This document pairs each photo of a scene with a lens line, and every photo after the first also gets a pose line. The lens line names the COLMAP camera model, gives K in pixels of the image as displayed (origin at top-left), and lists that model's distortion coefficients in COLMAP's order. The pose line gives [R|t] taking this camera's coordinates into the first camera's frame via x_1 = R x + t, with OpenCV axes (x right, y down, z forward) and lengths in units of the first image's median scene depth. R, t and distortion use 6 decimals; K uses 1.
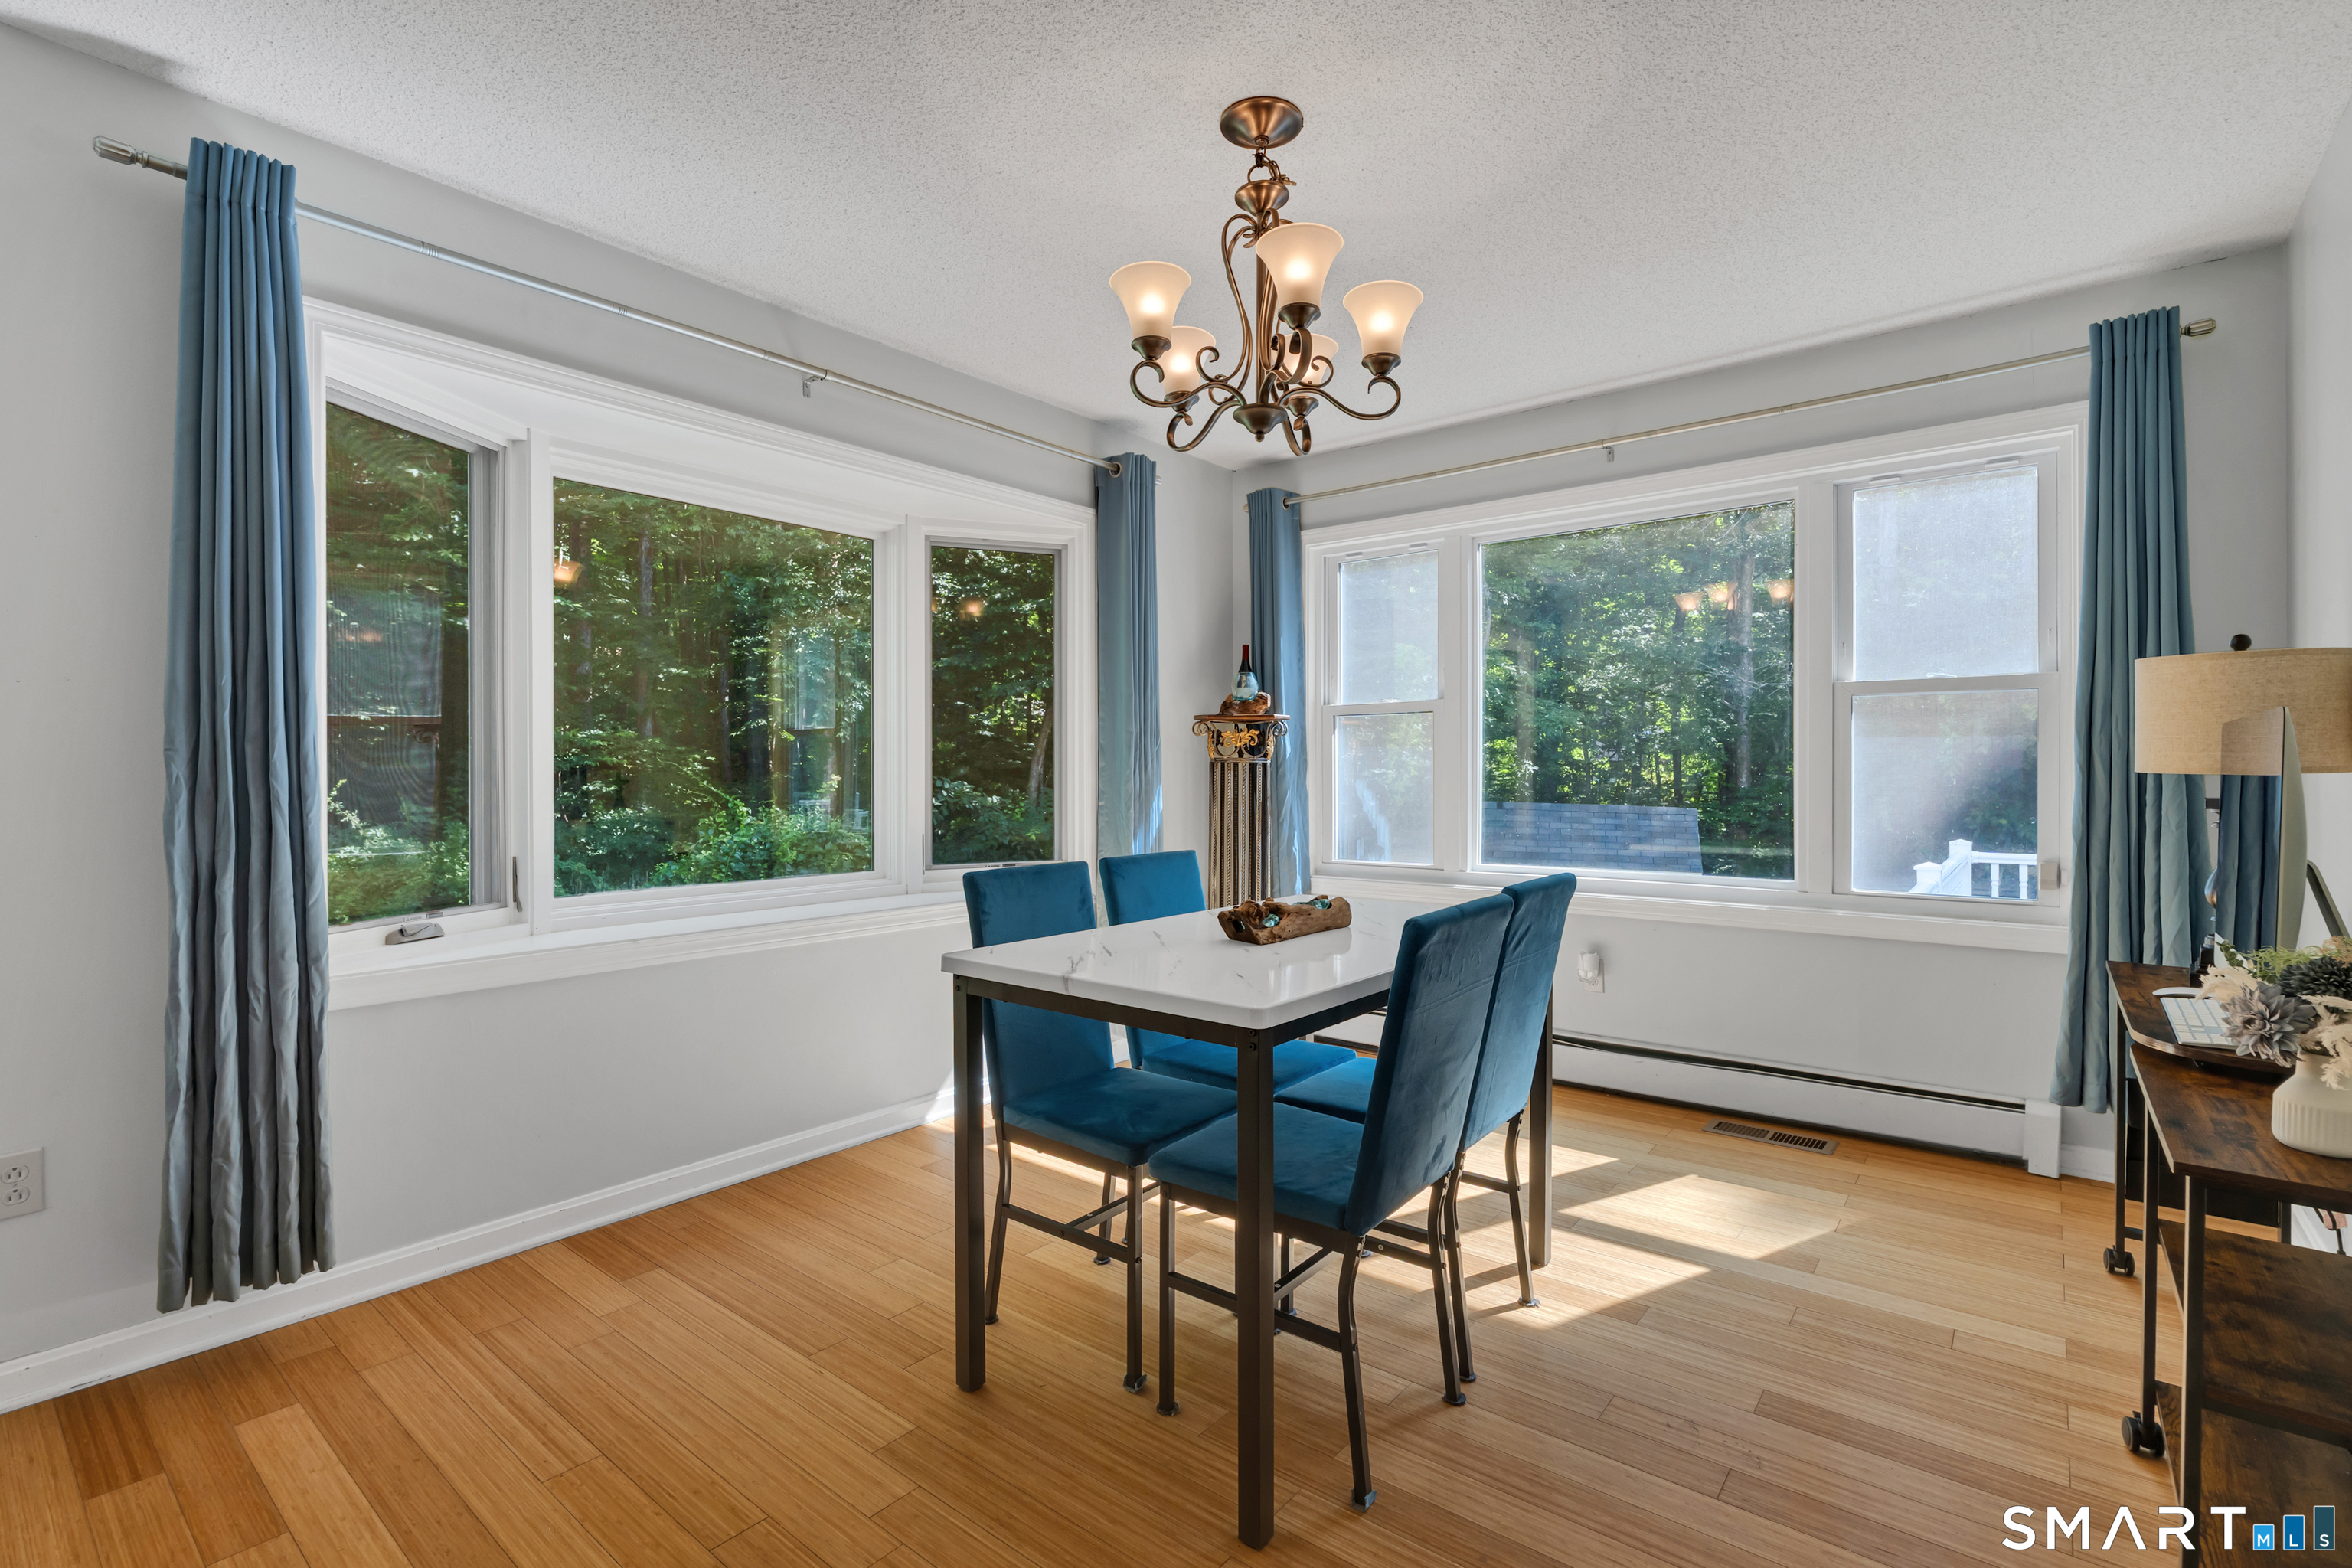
lens RADIAL K [[1057.8, 0, 1181.7], [0, 1057.8, 771.7], [0, 0, 1]] dist [-0.006815, 0.000825]
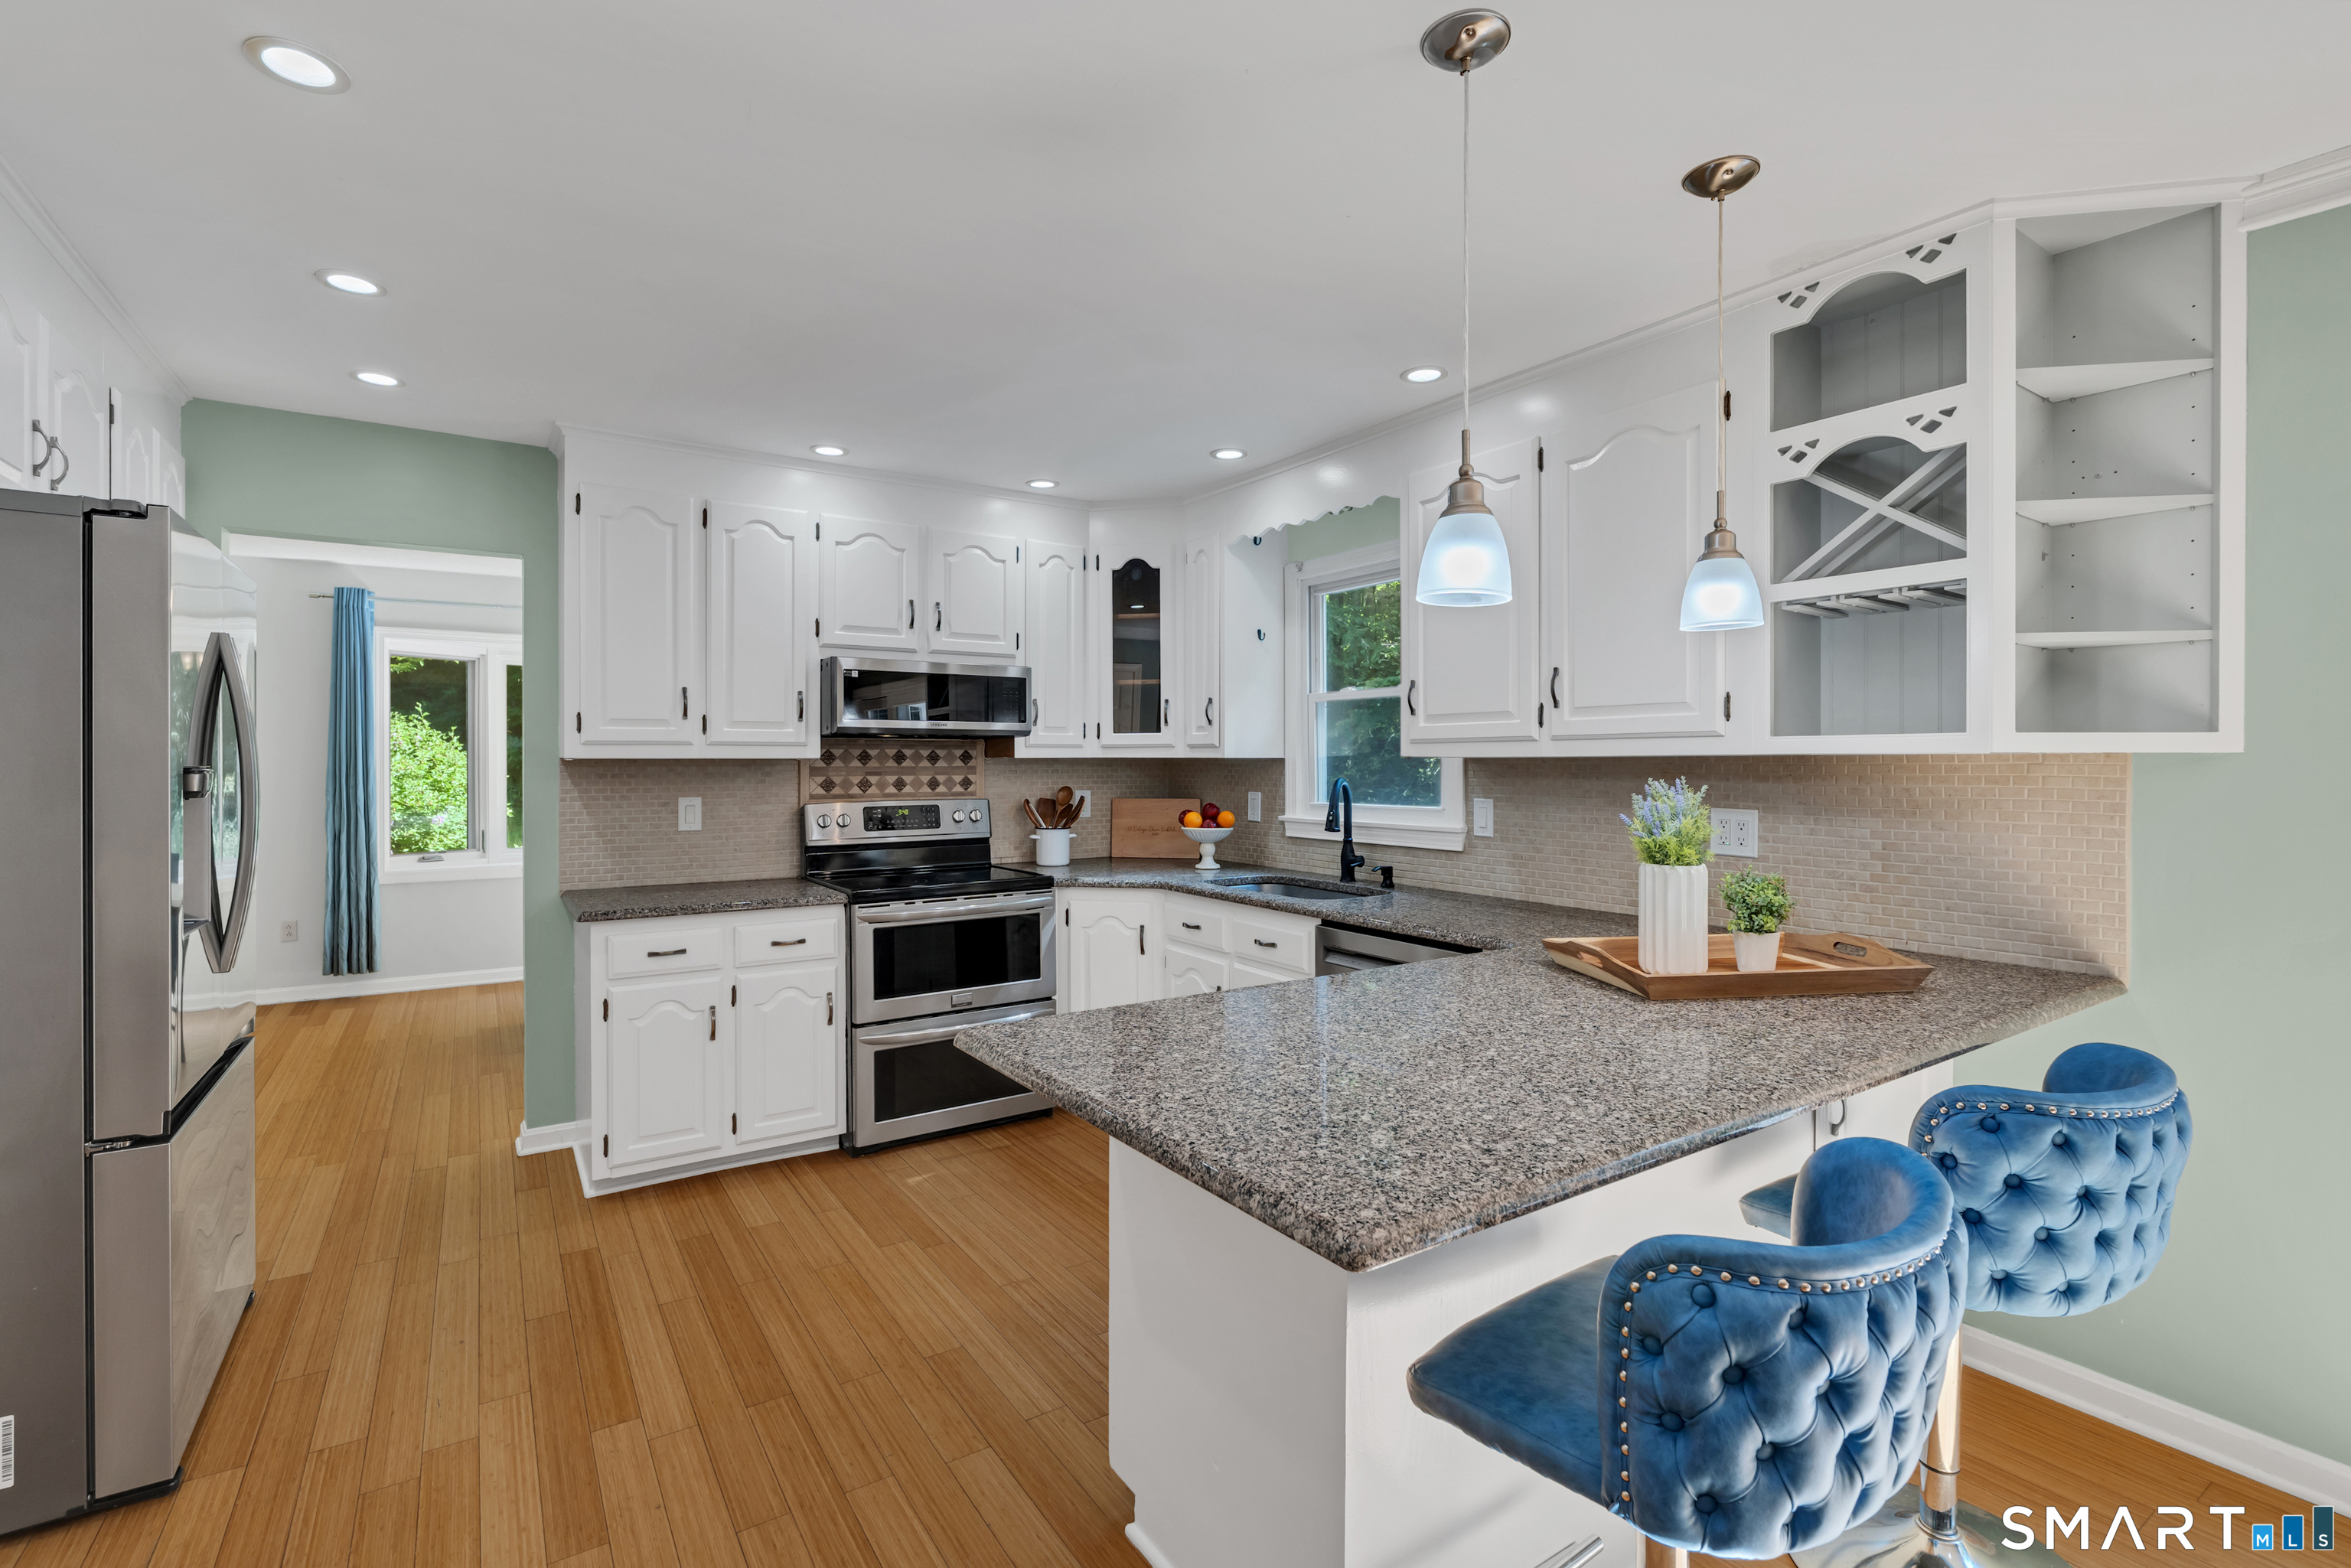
lens RADIAL K [[1057.4, 0, 1170.9], [0, 1057.4, 766.1], [0, 0, 1]] dist [-0.006815, 0.000825]
pose [[0.951735, 0.000733, -0.306921, 2.206303], [-0.001058, 0.999999, -0.000892, -0.090767], [0.306921, 0.001173, 0.951734, -1.101543]]
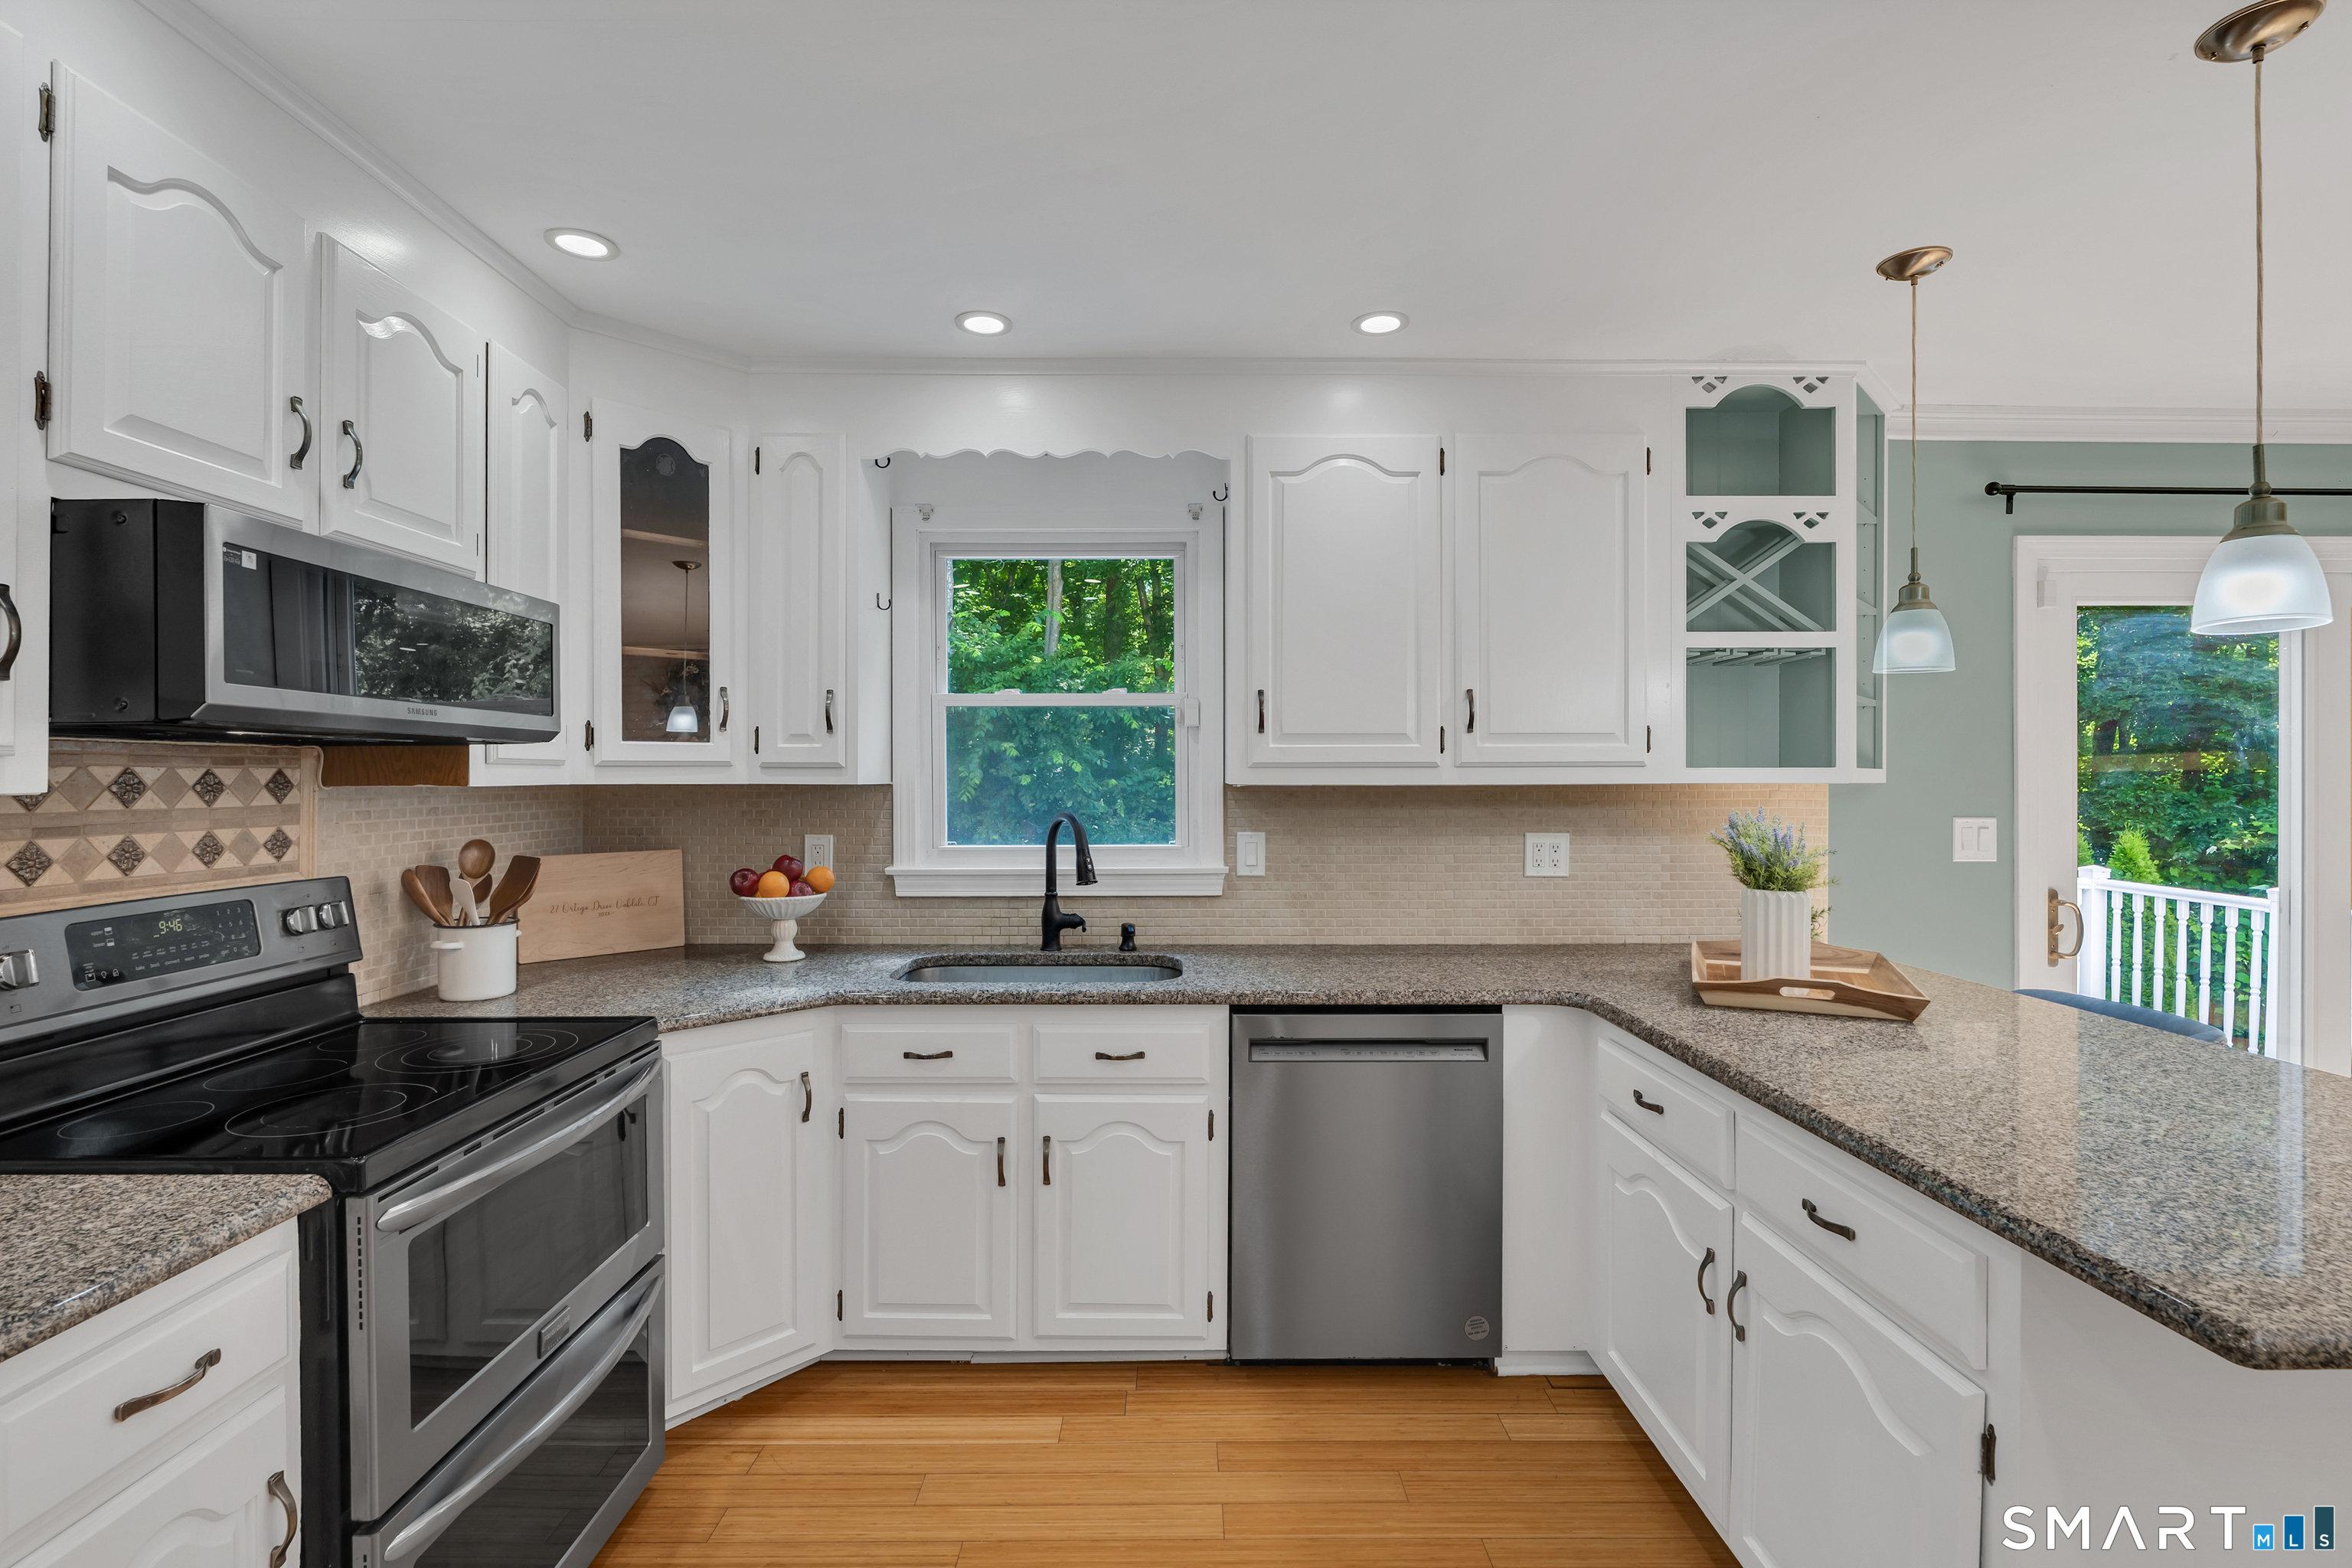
lens RADIAL K [[1057.8, 0, 1162.8], [0, 1057.8, 778.3], [0, 0, 1]] dist [-0.006815, 0.000825]
pose [[0.781230, -0.001006, 0.624242, 1.150286], [0.004104, 0.999985, -0.003525, -0.110503], [-0.624230, 0.005315, 0.781223, -0.395854]]
